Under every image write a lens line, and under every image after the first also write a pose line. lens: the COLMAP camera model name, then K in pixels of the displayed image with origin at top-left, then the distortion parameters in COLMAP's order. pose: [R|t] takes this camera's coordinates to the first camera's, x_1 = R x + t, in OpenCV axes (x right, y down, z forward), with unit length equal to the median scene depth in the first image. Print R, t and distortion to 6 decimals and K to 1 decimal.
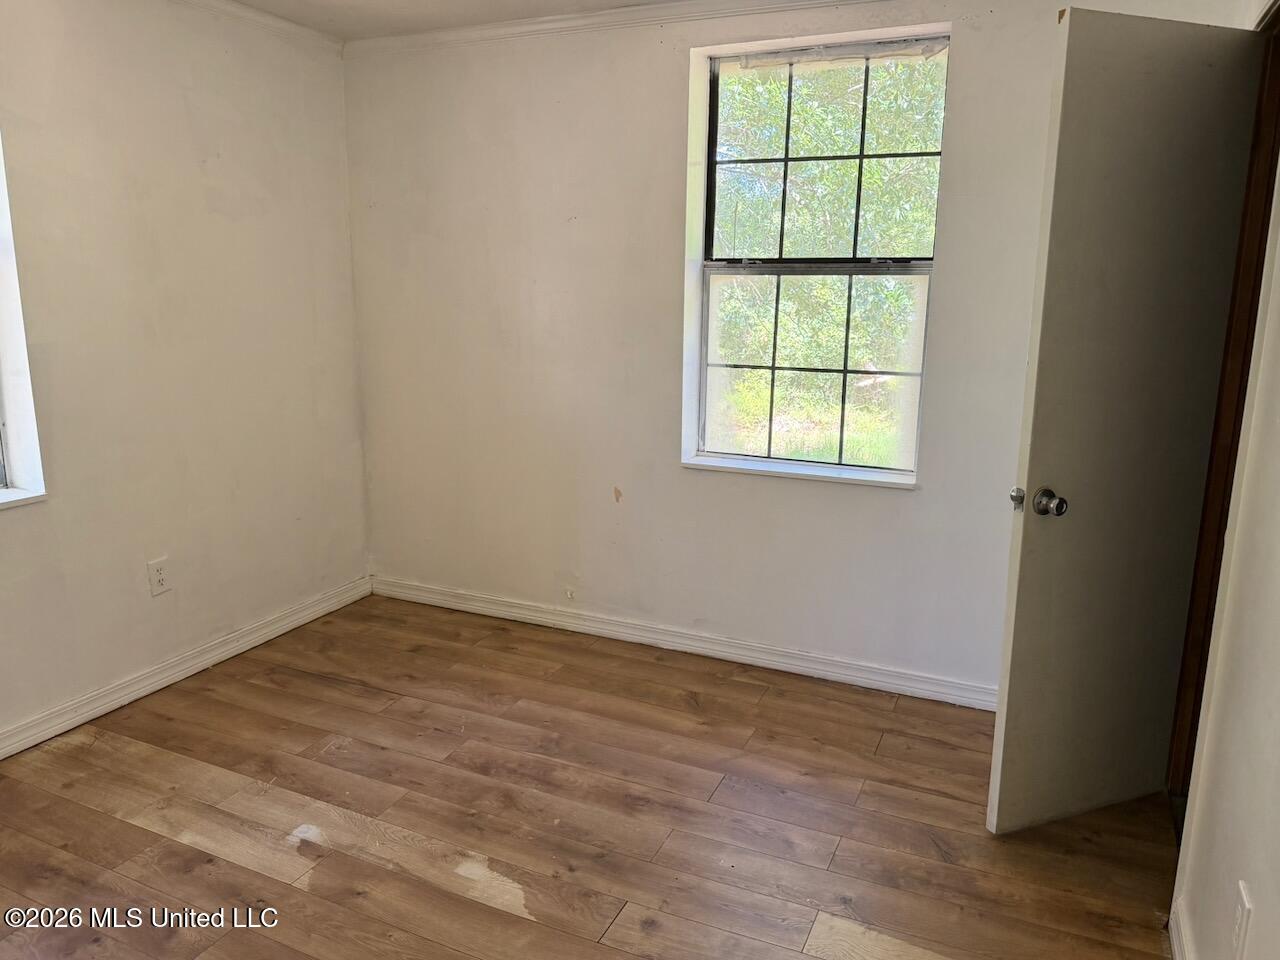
lens RADIAL K [[902.7, 0, 648.2], [0, 902.7, 471.2], [0, 0, 1]] dist [0.035211, -0.046653]
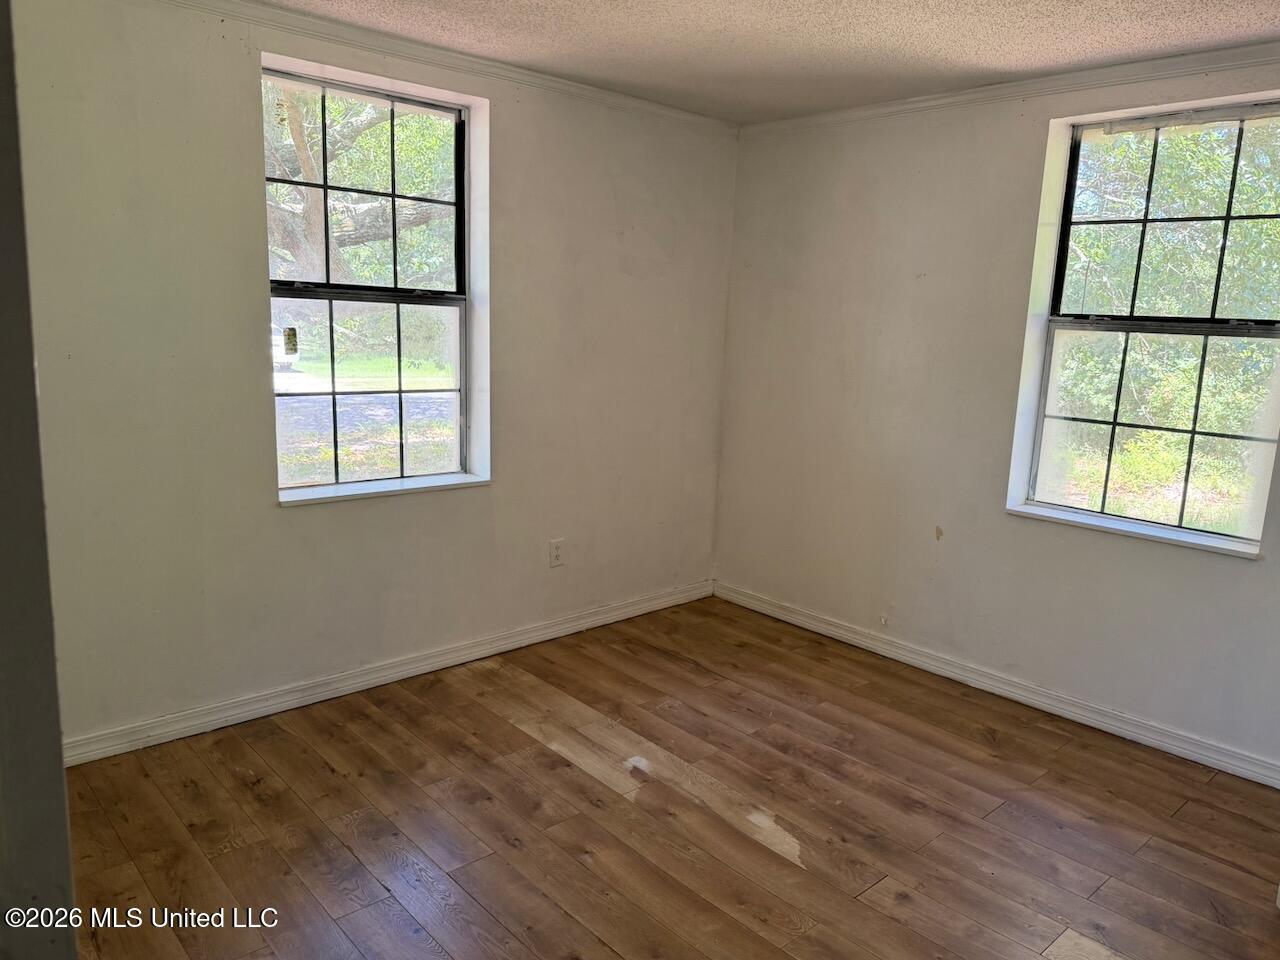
lens RADIAL K [[902.7, 0, 640.9], [0, 902.7, 483.7], [0, 0, 1]] dist [0.035211, -0.046653]
pose [[0.914074, 0.093815, -0.394547, 0.070930], [-0.108341, 0.994006, -0.014648, 0.025429], [0.390808, 0.056135, 0.918759, -0.143037]]
